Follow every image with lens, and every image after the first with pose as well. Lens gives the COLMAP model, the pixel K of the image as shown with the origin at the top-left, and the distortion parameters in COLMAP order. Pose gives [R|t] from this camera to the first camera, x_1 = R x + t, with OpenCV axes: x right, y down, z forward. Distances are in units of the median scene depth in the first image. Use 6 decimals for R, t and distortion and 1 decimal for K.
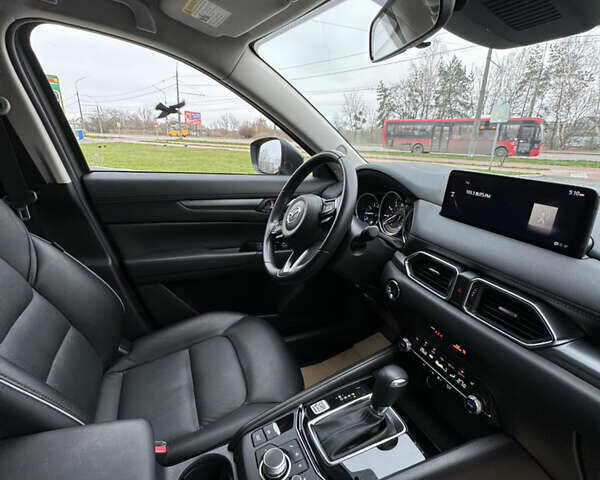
lens RADIAL K [[323.4, 0, 301.1], [0, 323.4, 249.0], [0, 0, 1]] dist [0.038812, -0.022696]
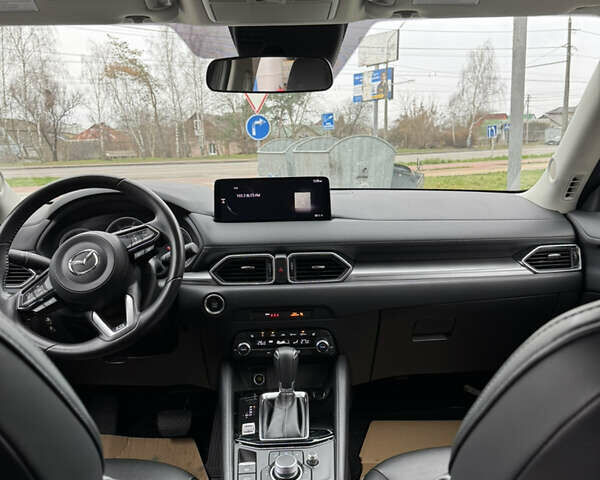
lens RADIAL K [[556.4, 0, 308.5], [0, 556.4, 245.2], [0, 0, 1]] dist [0.112774, -0.202147]
pose [[0.353022, -0.207556, 0.912303, -1.345885], [0.347545, 0.934405, 0.078099, -0.085873], [-0.868670, 0.289495, 0.402000, 0.044724]]
